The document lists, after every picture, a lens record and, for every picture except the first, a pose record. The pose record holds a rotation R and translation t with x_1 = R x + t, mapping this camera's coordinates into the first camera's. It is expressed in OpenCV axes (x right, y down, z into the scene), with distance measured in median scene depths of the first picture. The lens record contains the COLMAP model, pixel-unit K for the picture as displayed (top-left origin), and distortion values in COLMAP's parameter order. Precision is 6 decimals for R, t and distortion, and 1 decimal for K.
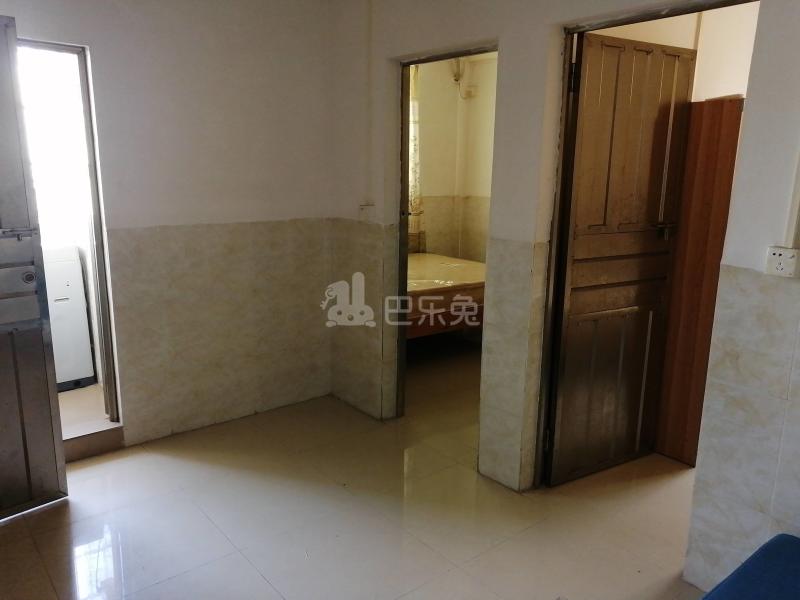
lens RADIAL K [[636.5, 0, 405.2], [0, 636.5, 298.2], [0, 0, 1]] dist [-0.003408, 0.052552]
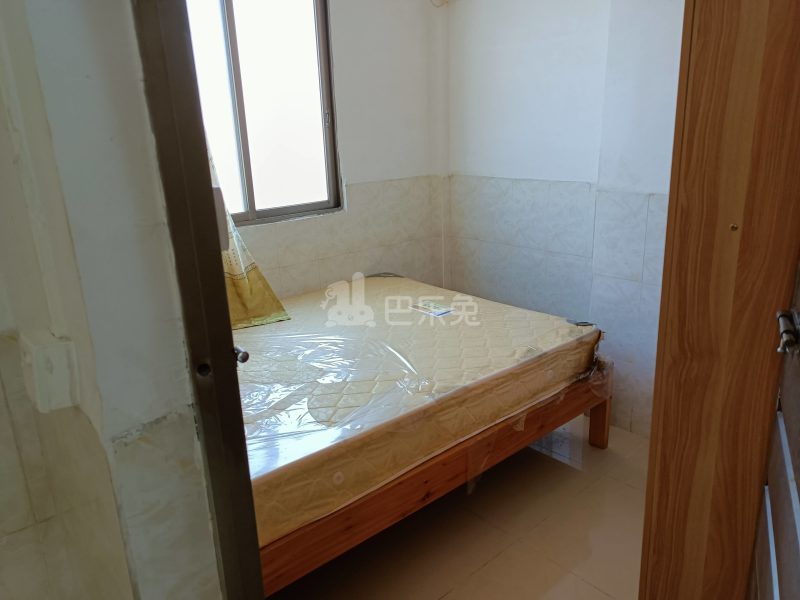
lens RADIAL K [[598.7, 0, 403.2], [0, 598.7, 304.2], [0, 0, 1]] dist [0.043504, -0.026118]
pose [[0.998112, -0.059804, 0.013997, 0.038508], [0.058351, 0.994425, 0.087827, -0.095461], [-0.019171, -0.086845, 0.996037, 0.441326]]
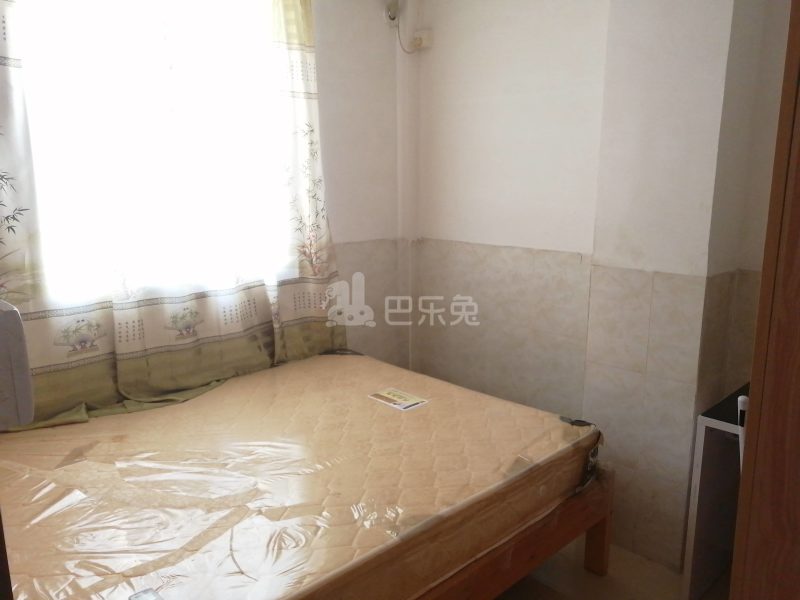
lens RADIAL K [[636.5, 0, 399.9], [0, 636.5, 299.5], [0, 0, 1]] dist [-0.003408, 0.052552]
pose [[0.996614, -0.036955, 0.073453, 0.041742], [0.037806, 0.999233, -0.010234, -0.111446], [-0.073018, 0.012976, 0.997246, 0.502383]]
